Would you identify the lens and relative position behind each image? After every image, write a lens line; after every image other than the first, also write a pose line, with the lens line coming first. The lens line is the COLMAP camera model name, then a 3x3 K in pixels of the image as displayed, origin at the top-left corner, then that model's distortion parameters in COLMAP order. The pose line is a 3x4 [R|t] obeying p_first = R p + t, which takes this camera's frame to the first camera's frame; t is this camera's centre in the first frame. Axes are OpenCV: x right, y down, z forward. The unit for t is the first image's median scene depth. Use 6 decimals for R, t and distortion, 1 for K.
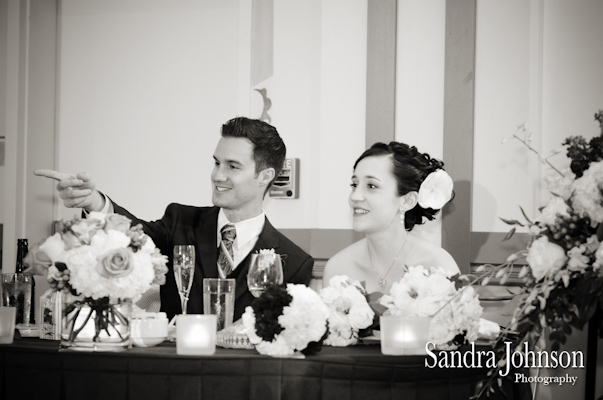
lens RADIAL K [[1838.3, 0, 302.1], [0, 1838.3, 200.1], [0, 0, 1]] dist [0.098615, 0.000000]
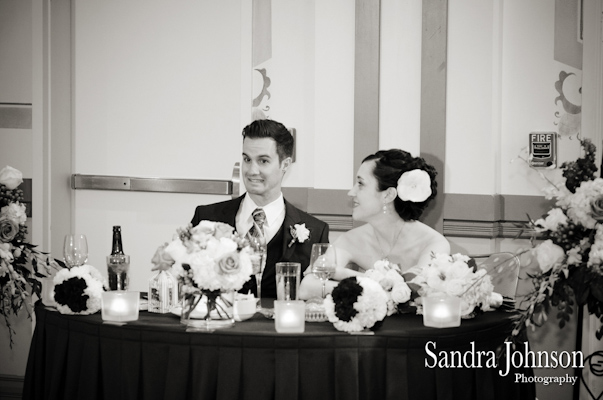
lens RADIAL K [[1838.3, 0, 300.9], [0, 1838.3, 199.9], [0, 0, 1]] dist [0.098615, 0.000000]
pose [[0.996697, -0.014633, 0.079877, -0.150768], [0.008347, 0.996881, 0.078471, -0.112398], [-0.080776, -0.077545, 0.993711, -0.307871]]
